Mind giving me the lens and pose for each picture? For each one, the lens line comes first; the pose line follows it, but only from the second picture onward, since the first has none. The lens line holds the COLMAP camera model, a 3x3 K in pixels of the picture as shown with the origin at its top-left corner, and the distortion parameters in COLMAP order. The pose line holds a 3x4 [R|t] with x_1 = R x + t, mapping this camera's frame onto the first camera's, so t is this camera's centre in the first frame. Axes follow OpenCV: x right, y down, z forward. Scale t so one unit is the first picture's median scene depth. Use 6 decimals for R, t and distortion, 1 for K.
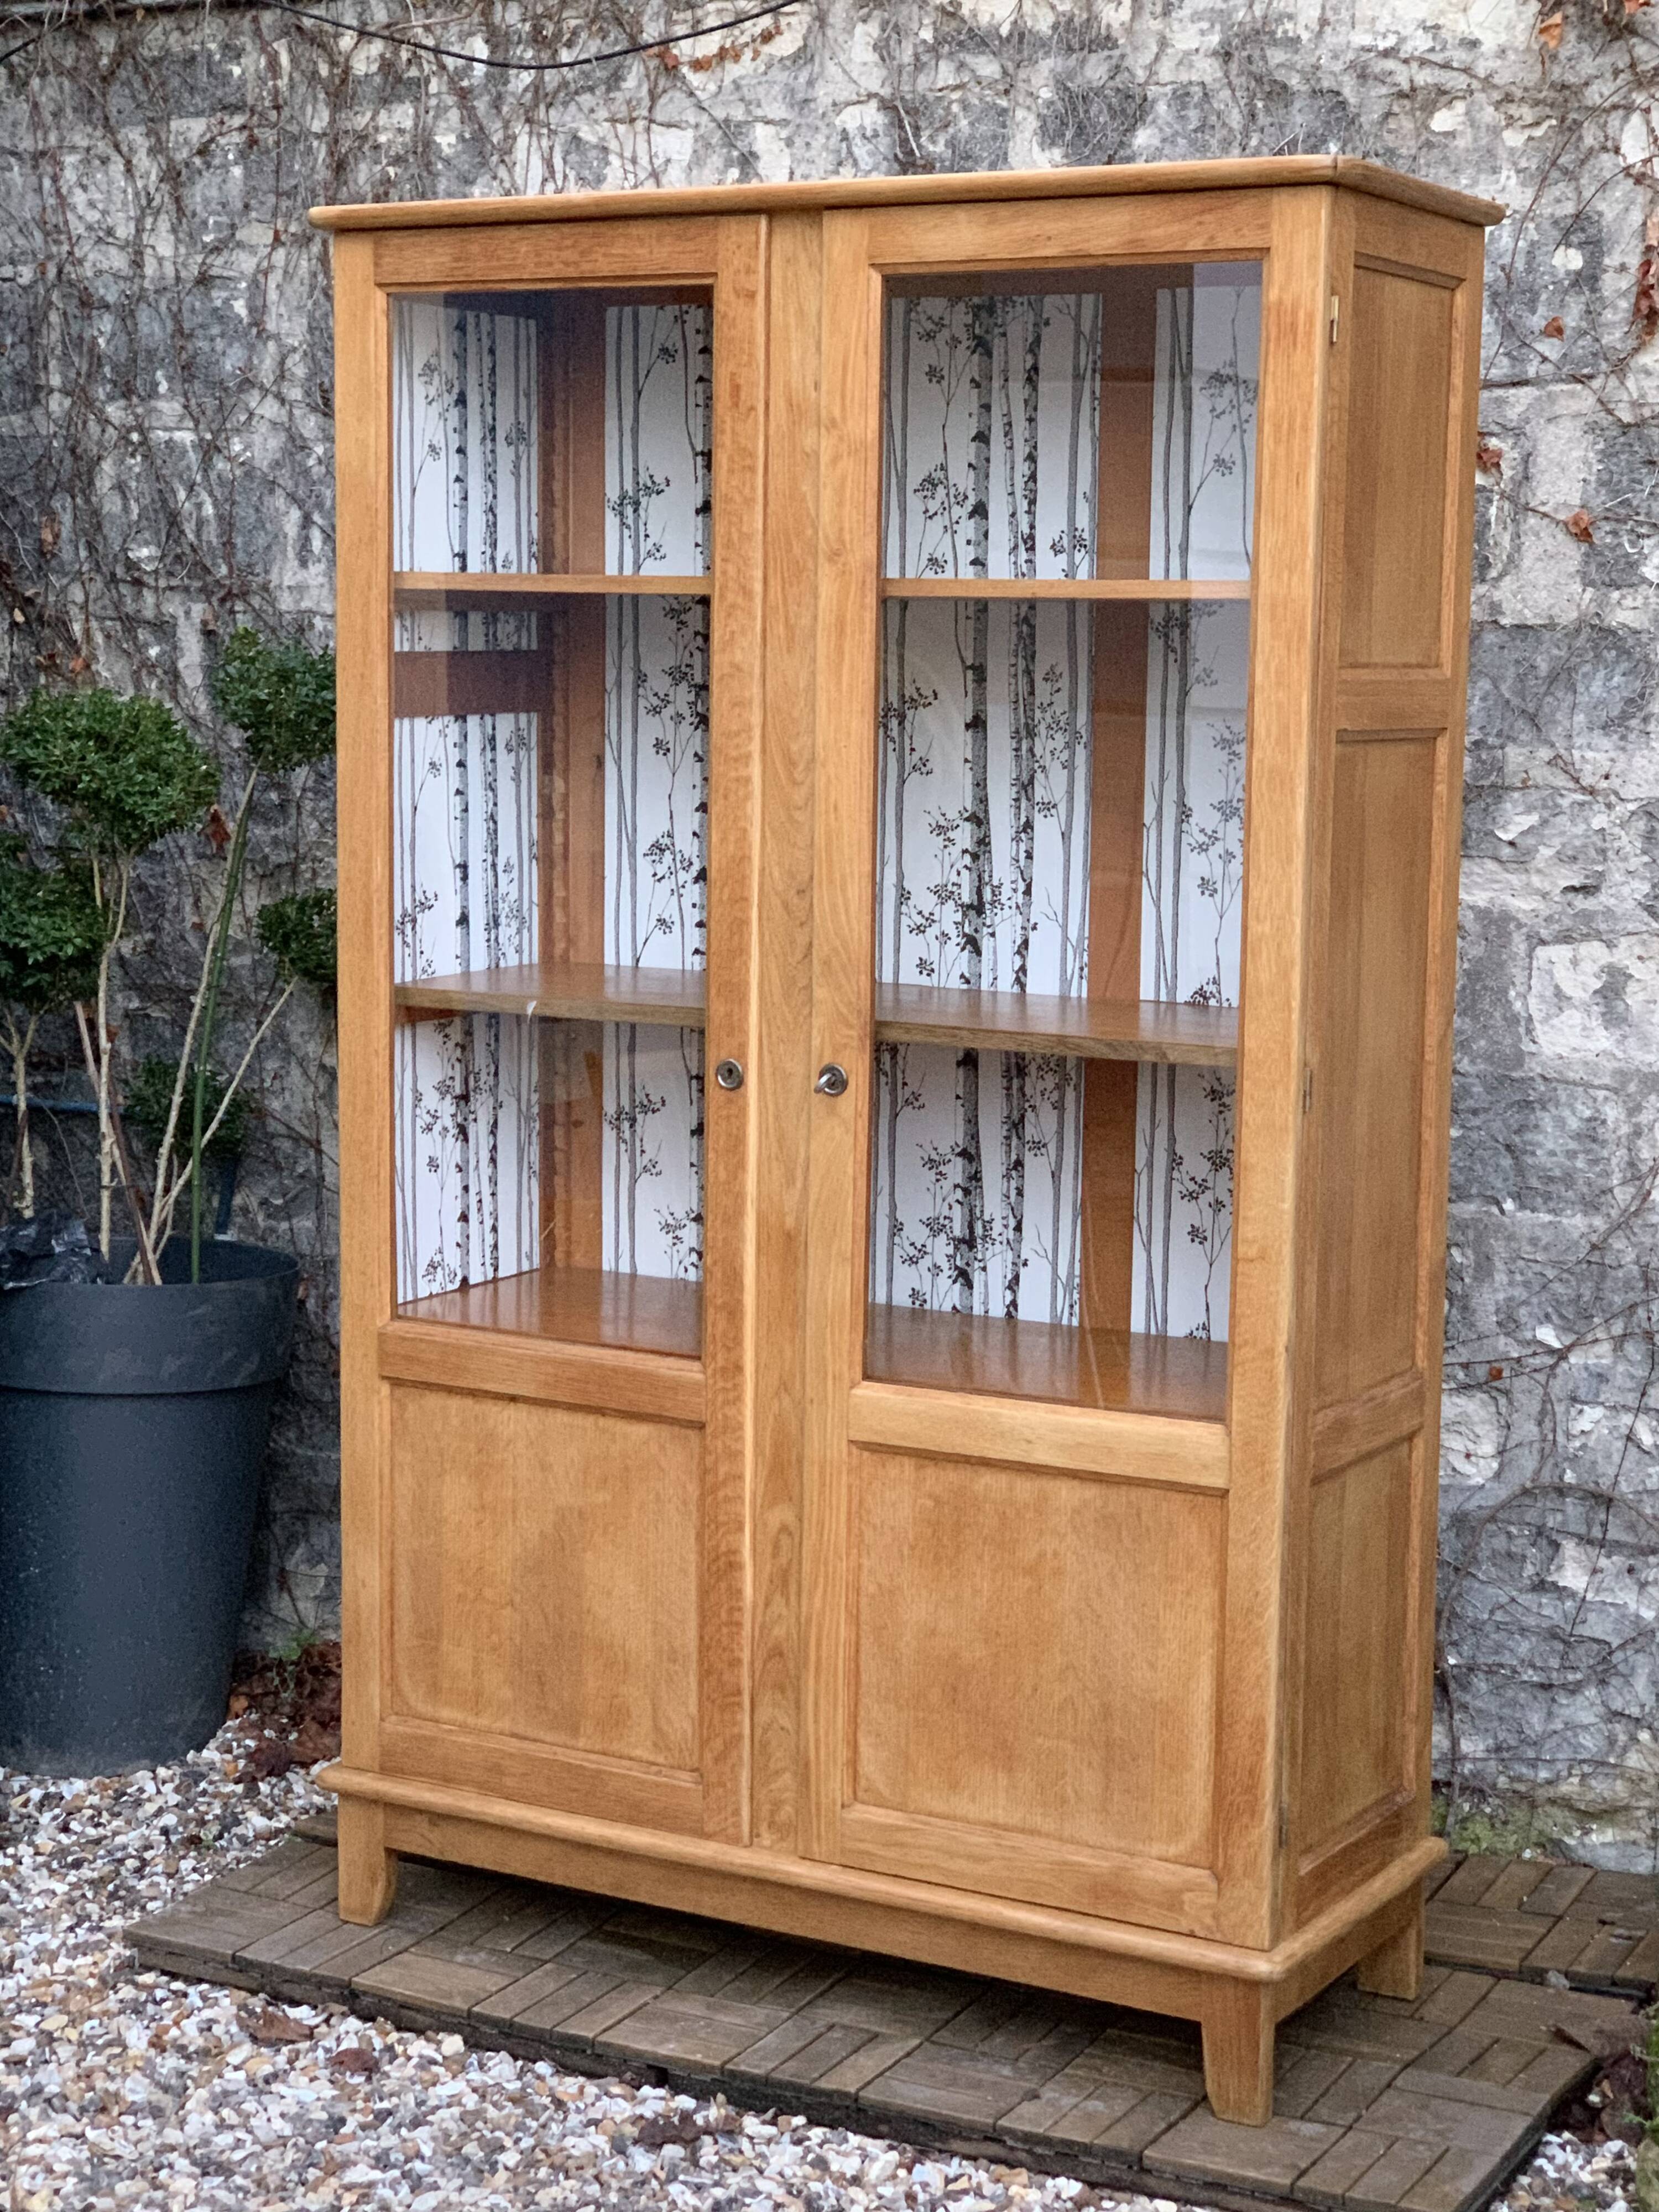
lens RADIAL K [[3792.2, 0, 820.3], [0, 3792.2, 1076.5], [0, 0, 1]] dist [0.051242, 0.180181]
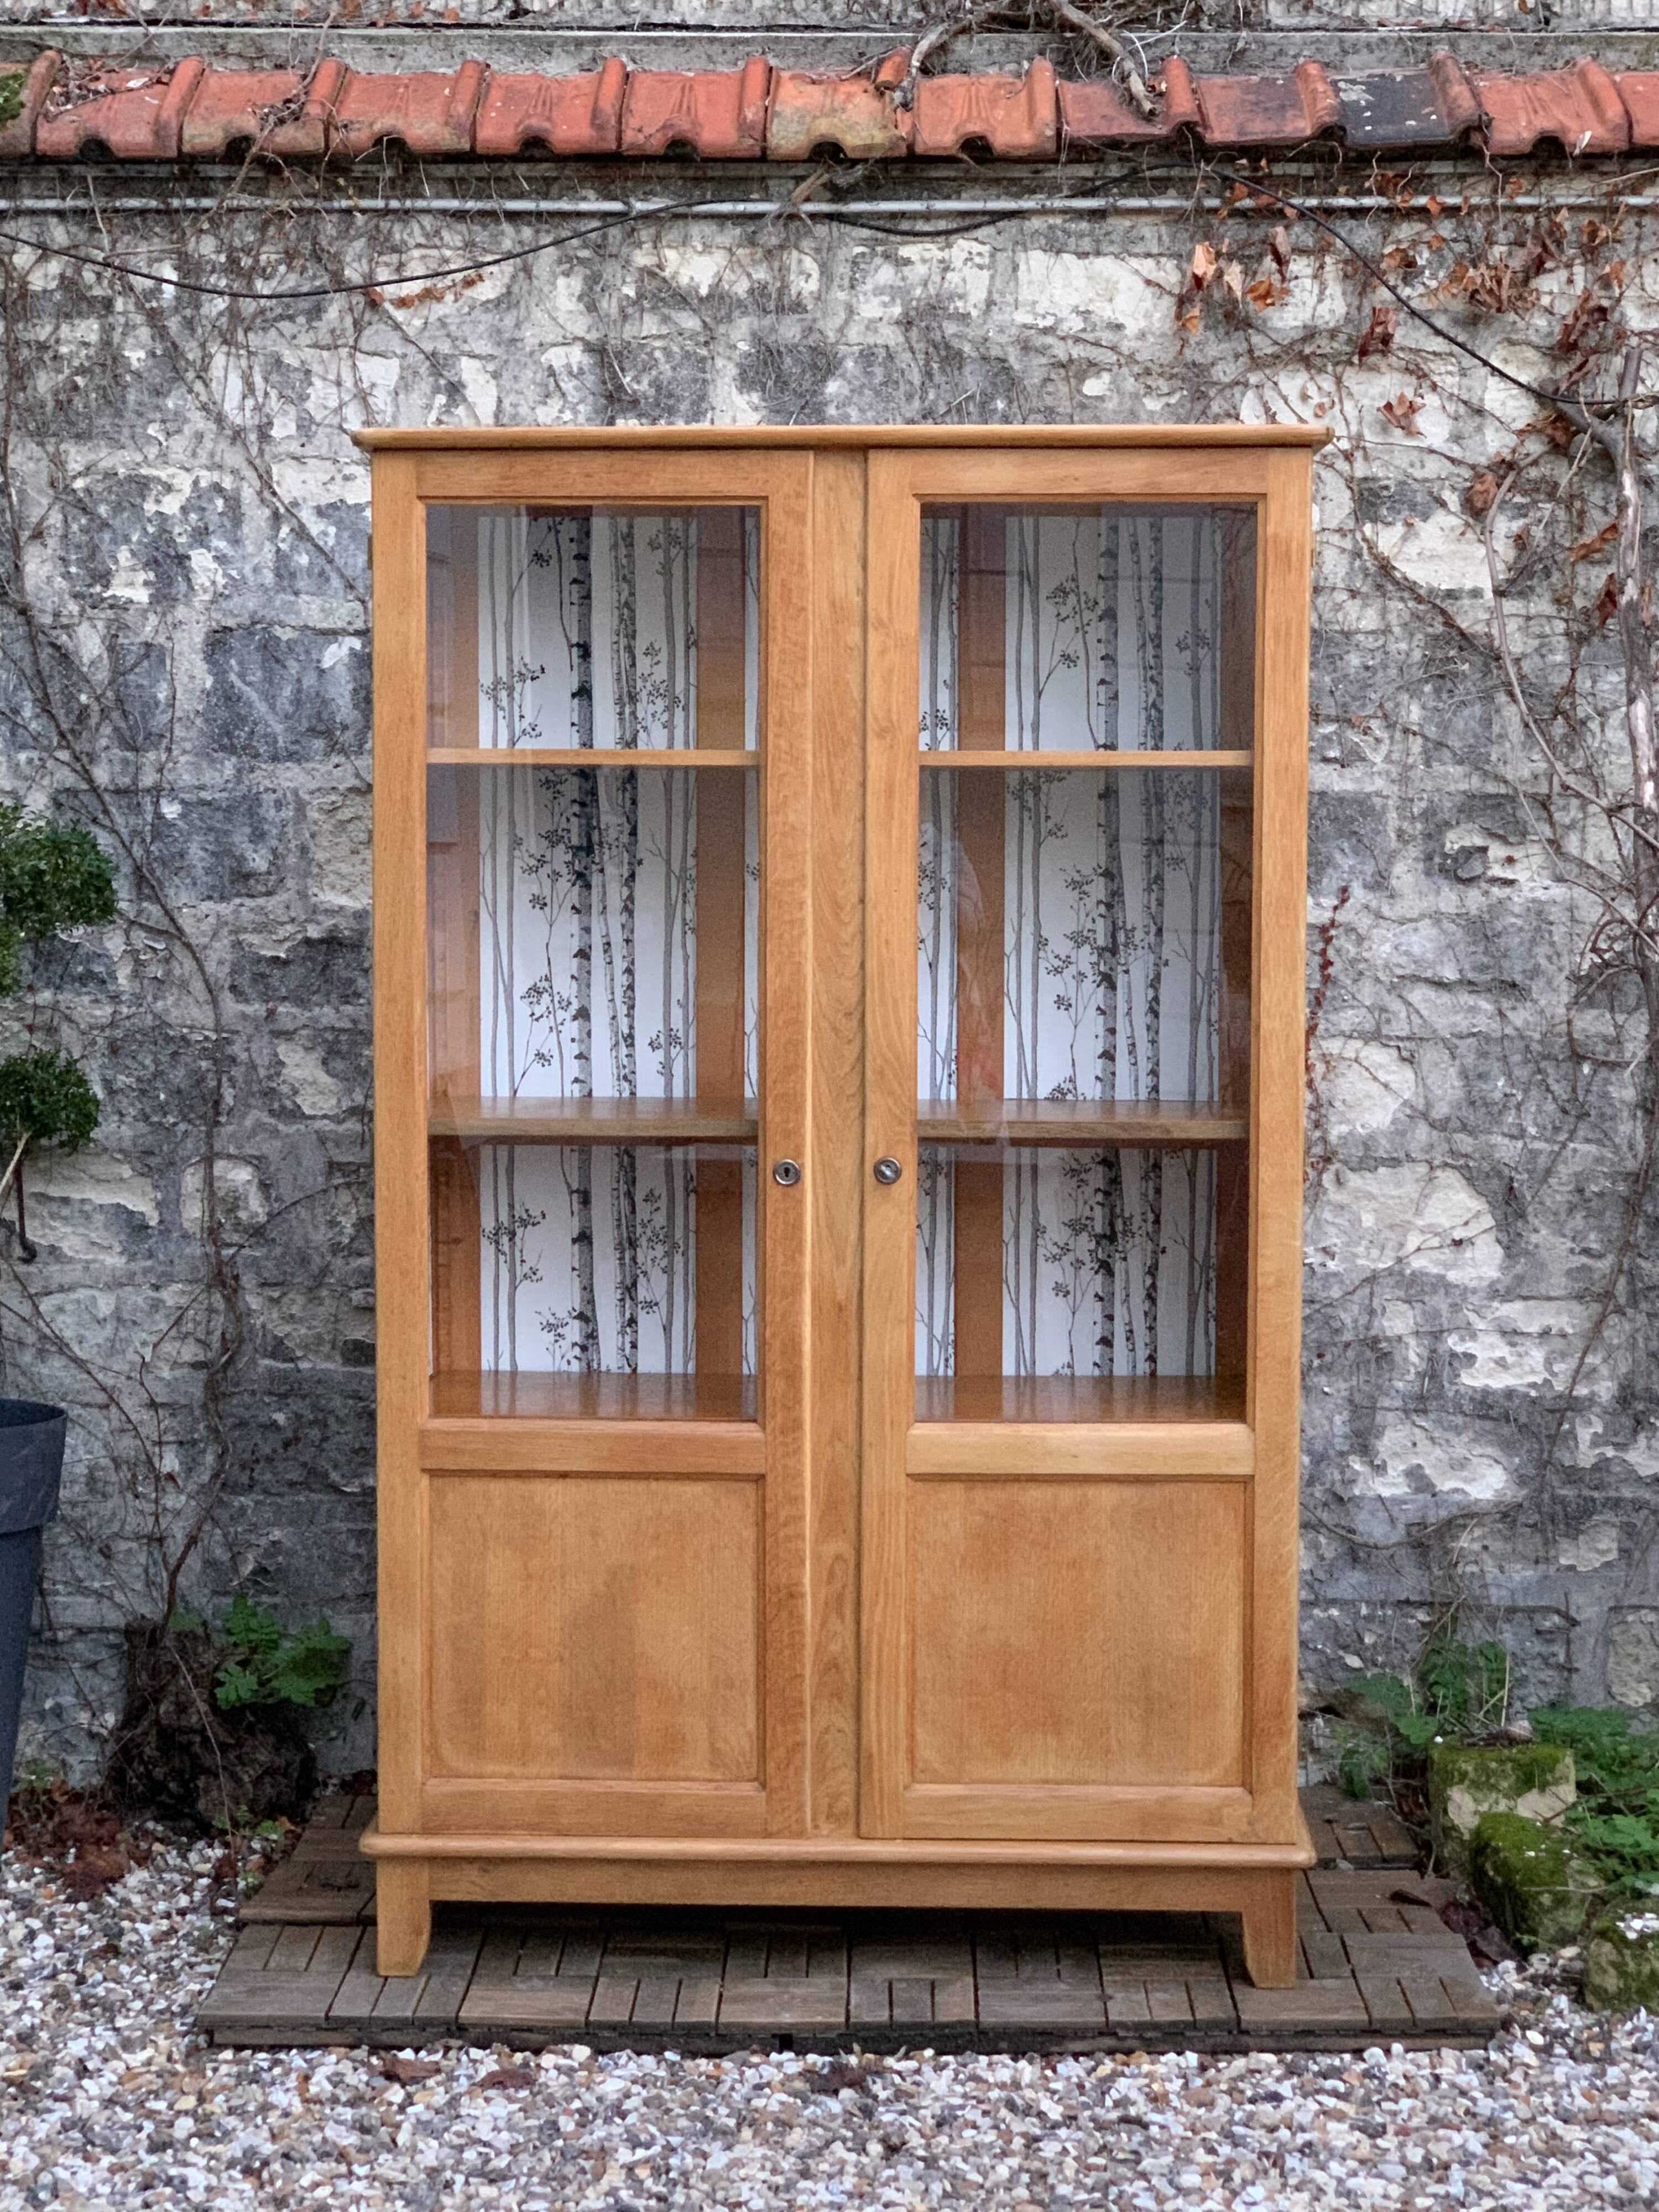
lens RADIAL K [[3775.5, 0, 823.9], [0, 3775.5, 1071.6], [0, 0, 1]] dist [-0.056746, 1.365501]
pose [[0.886995, -0.042757, 0.459794, -0.508110], [0.065494, 0.997287, -0.033606, 0.007621], [-0.457110, 0.059922, 0.887389, -0.038744]]
